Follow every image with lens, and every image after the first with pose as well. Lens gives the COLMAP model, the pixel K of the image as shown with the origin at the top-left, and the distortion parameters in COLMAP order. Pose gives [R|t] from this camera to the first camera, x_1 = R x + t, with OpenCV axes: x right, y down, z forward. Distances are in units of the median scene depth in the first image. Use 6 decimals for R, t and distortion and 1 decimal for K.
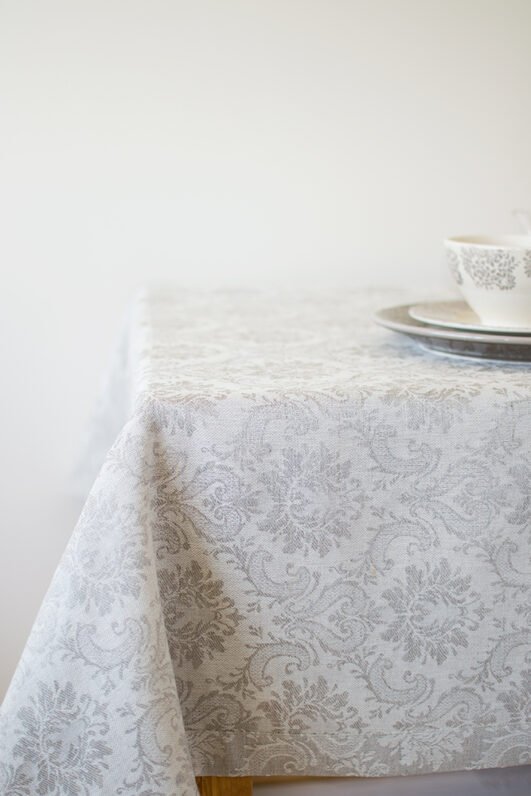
lens RADIAL K [[1231.9, 0, 264.4], [0, 1231.9, 399.8], [0, 0, 1]] dist [-0.172456, 0.000000]
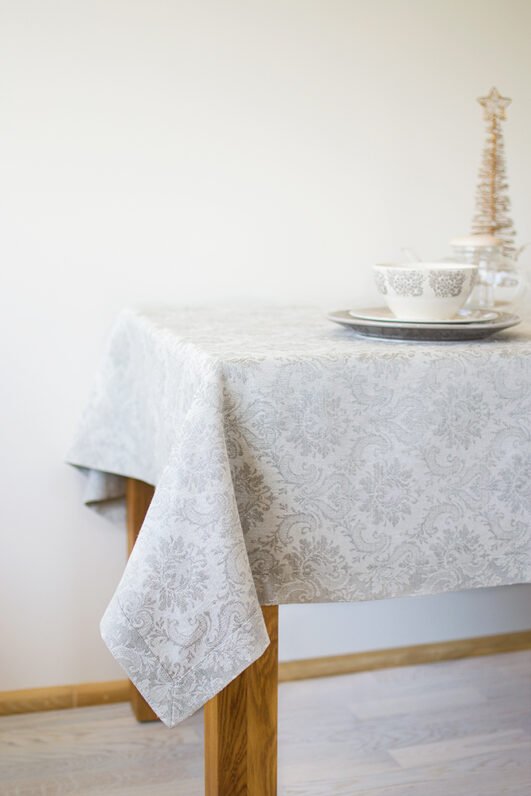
lens RADIAL K [[1231.9, 0, 265.8], [0, 1231.9, 399.7], [0, 0, 1]] dist [-0.172456, 0.000000]
pose [[0.986105, -0.022112, 0.164643, -0.291913], [0.028598, 0.998901, -0.037126, 0.108926], [-0.163641, 0.041318, 0.985654, -0.583677]]
